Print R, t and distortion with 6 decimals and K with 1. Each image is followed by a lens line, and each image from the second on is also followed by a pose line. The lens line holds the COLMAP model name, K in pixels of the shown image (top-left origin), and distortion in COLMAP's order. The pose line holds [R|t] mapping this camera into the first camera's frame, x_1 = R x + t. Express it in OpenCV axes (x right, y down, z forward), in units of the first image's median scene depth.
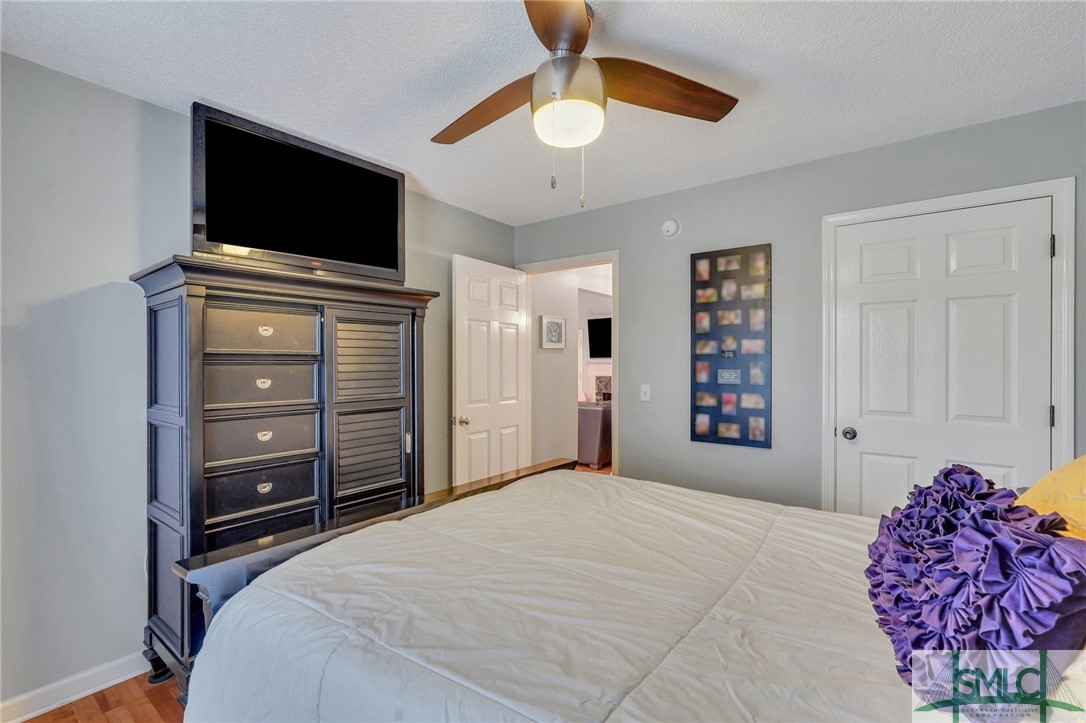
lens RADIAL K [[498.6, 0, 537.2], [0, 498.6, 361.5], [0, 0, 1]] dist [0.004187, 0.001645]
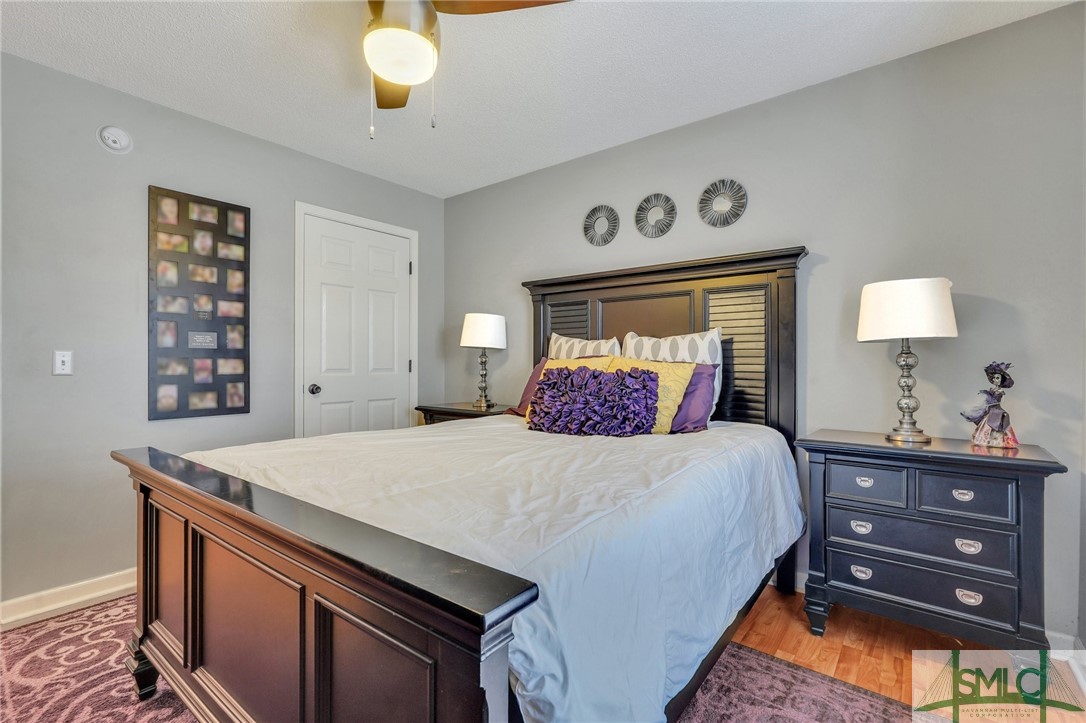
lens RADIAL K [[498.6, 0, 539.5], [0, 498.6, 356.3], [0, 0, 1]] dist [0.004187, 0.001645]
pose [[0.010466, 0.009160, 0.999903, -0.501744], [-0.000946, 0.999958, -0.009151, 0.066456], [-0.999945, -0.000850, 0.010474, 0.388986]]
